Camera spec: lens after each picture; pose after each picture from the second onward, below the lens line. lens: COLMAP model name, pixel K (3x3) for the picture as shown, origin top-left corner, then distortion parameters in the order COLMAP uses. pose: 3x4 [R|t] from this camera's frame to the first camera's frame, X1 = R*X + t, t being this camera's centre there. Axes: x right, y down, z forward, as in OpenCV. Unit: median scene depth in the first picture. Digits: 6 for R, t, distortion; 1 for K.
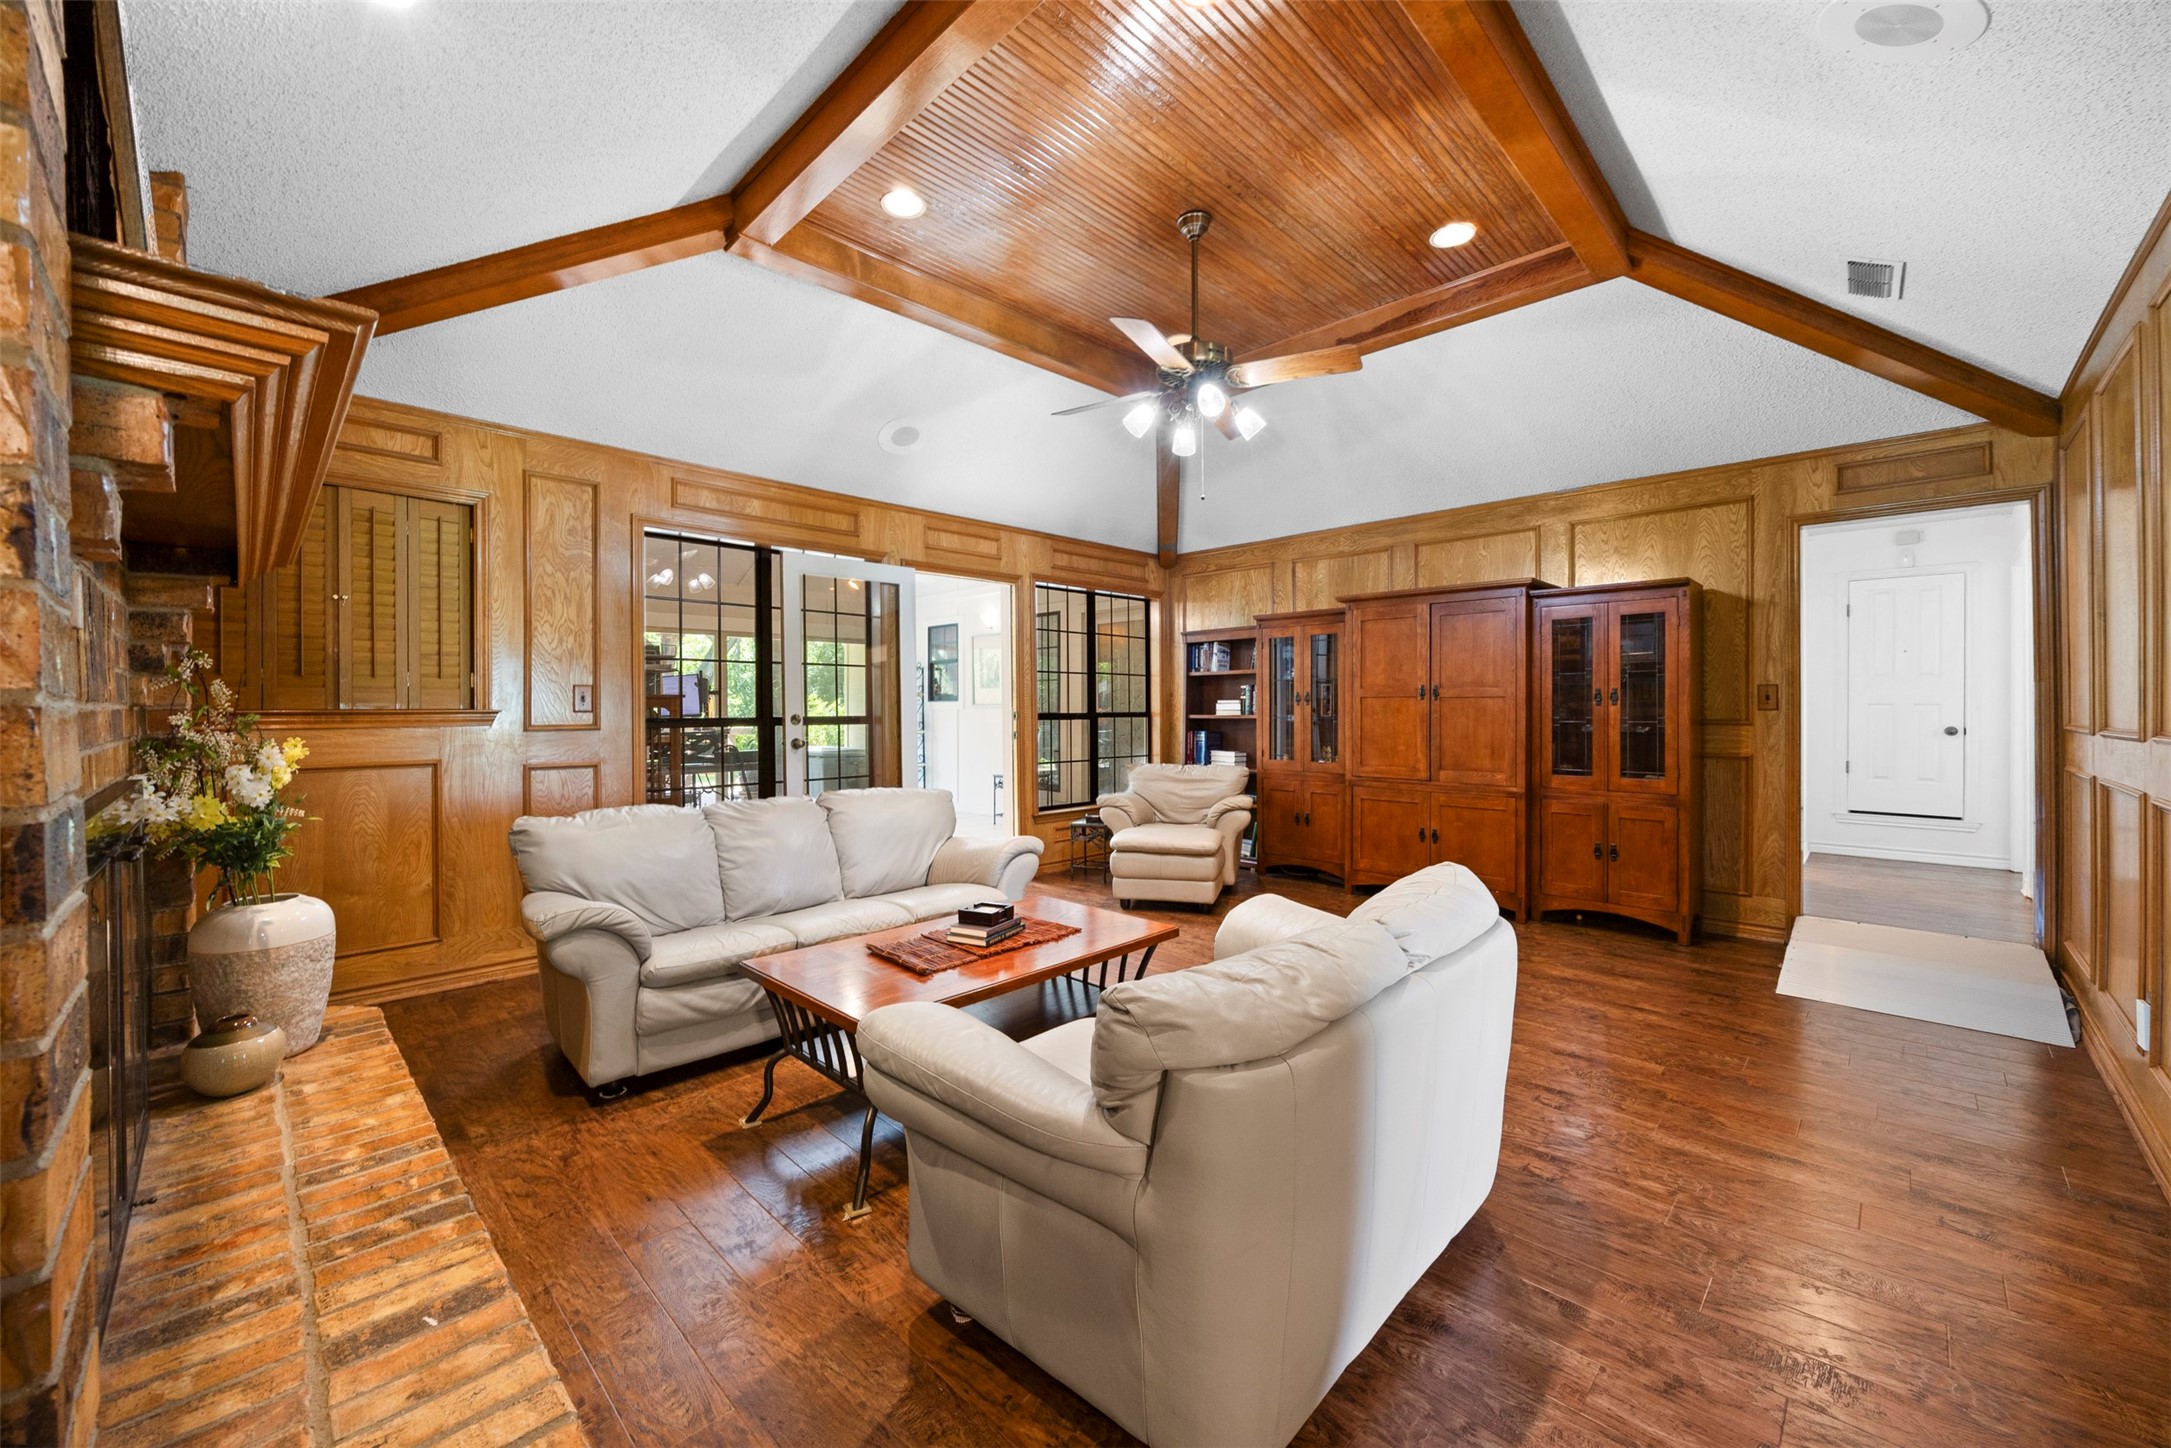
lens RADIAL K [[831.0, 0, 1090.6], [0, 831.0, 709.6], [0, 0, 1]] dist [-0.004037, 0.000183]
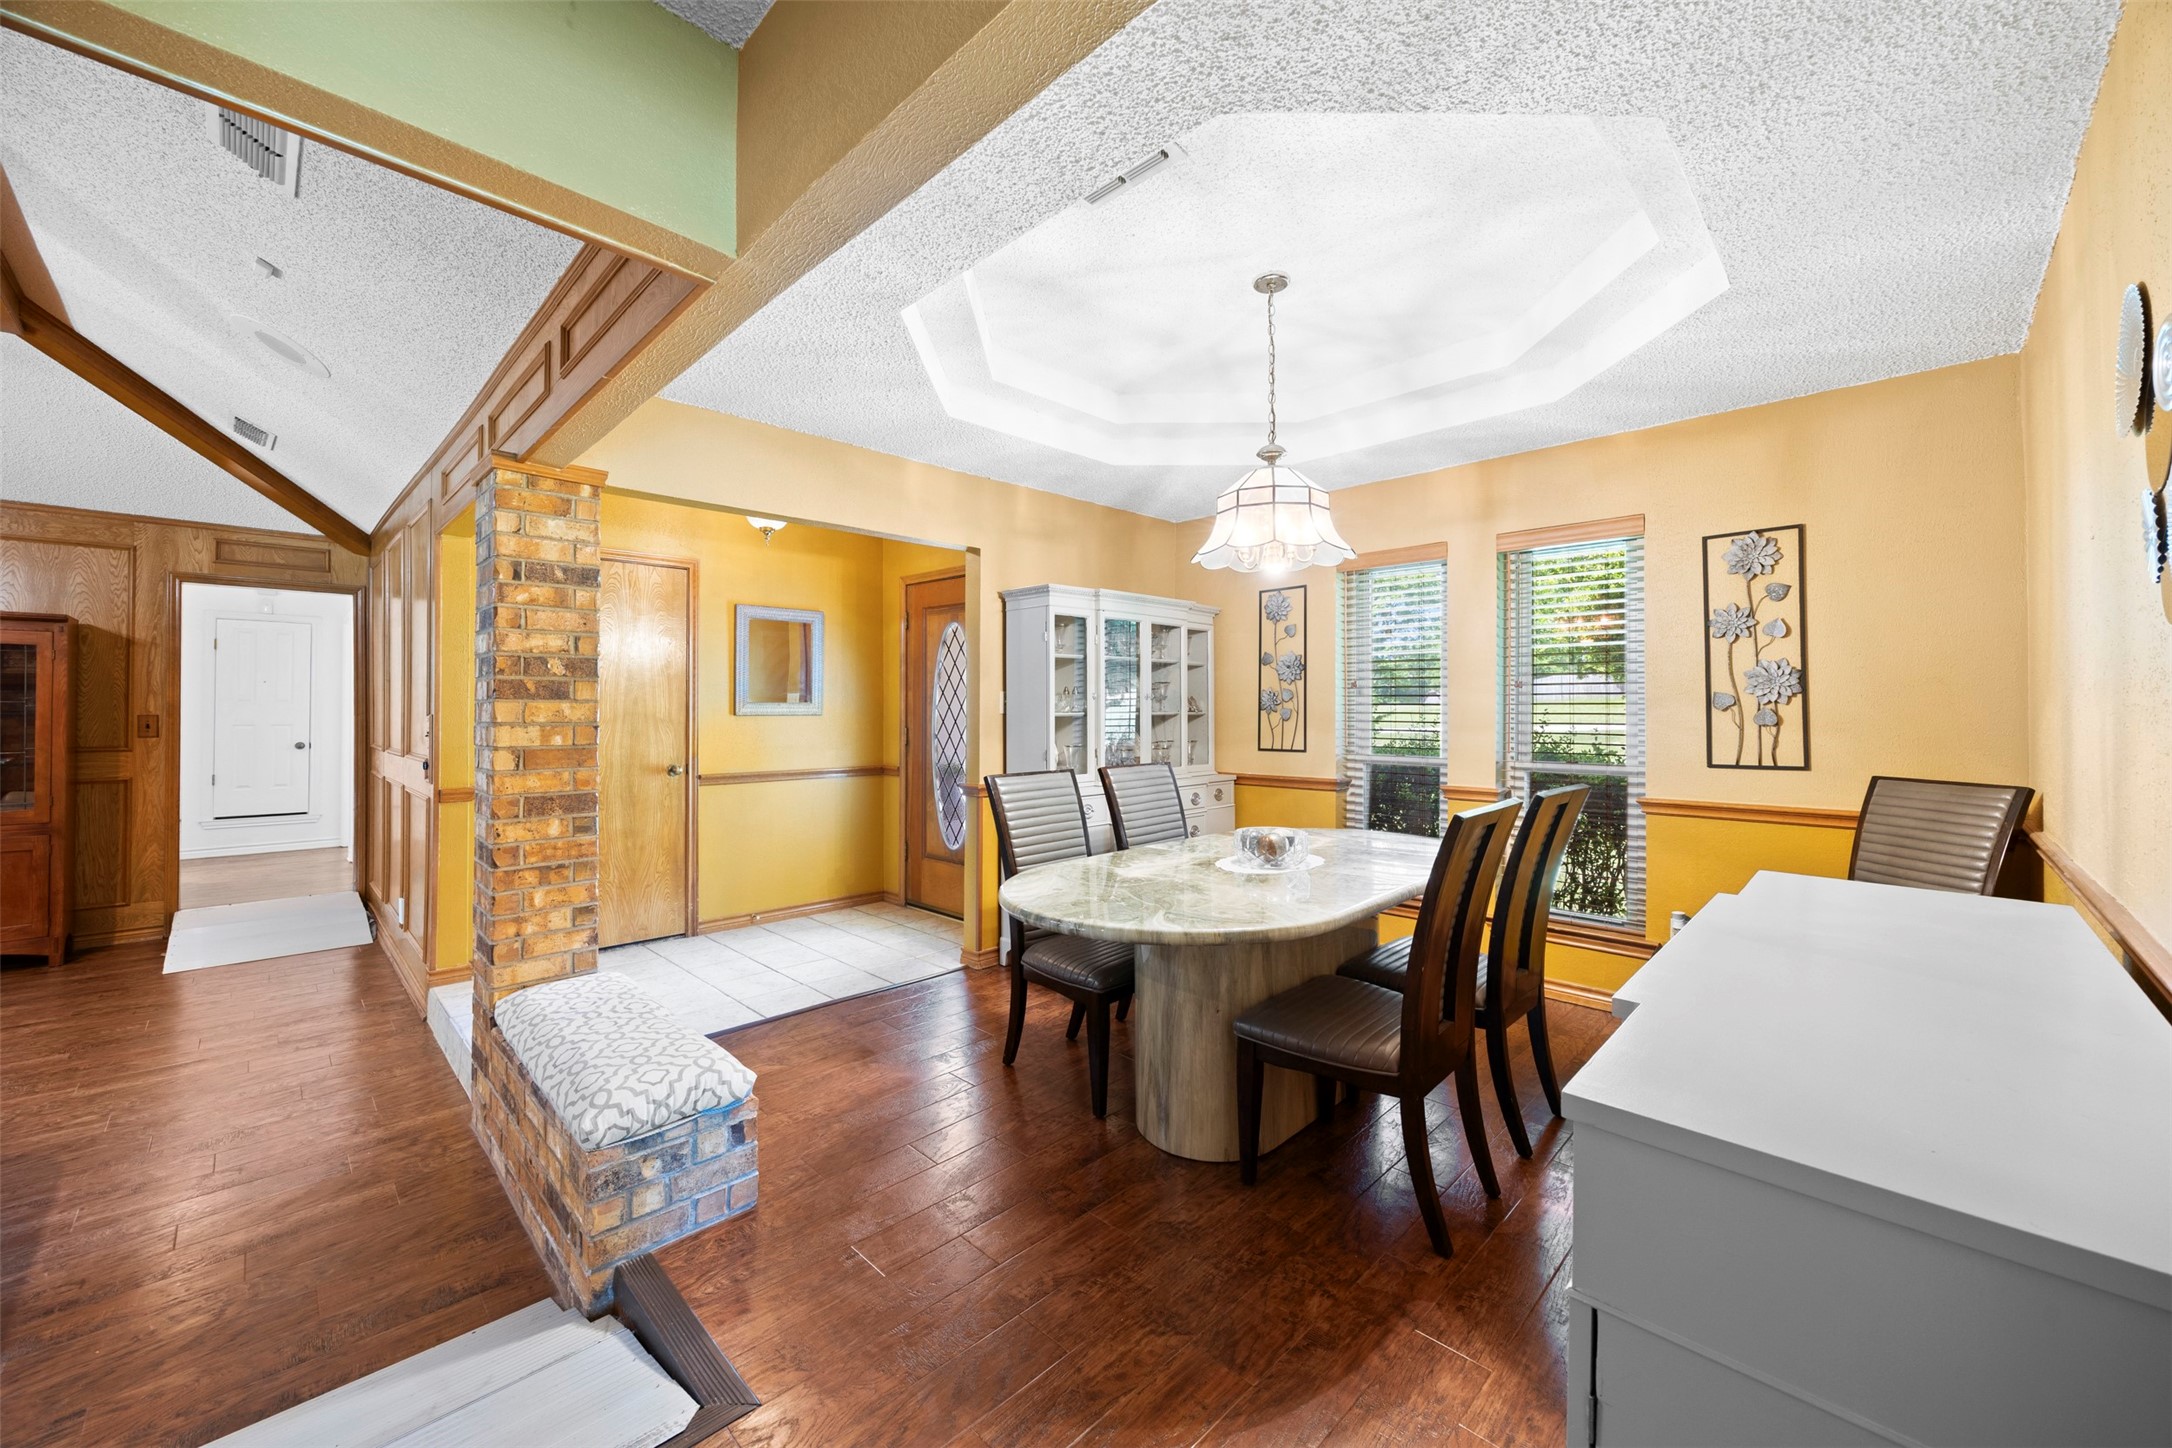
lens RADIAL K [[831.4, 0, 1082.8], [0, 831.4, 705.3], [0, 0, 1]] dist [-0.004037, 0.000183]
pose [[0.005991, 0.009506, 0.999937, -0.314640], [0.000375, 0.999955, -0.009509, -0.032407], [-0.999982, 0.000432, 0.005987, -0.293256]]
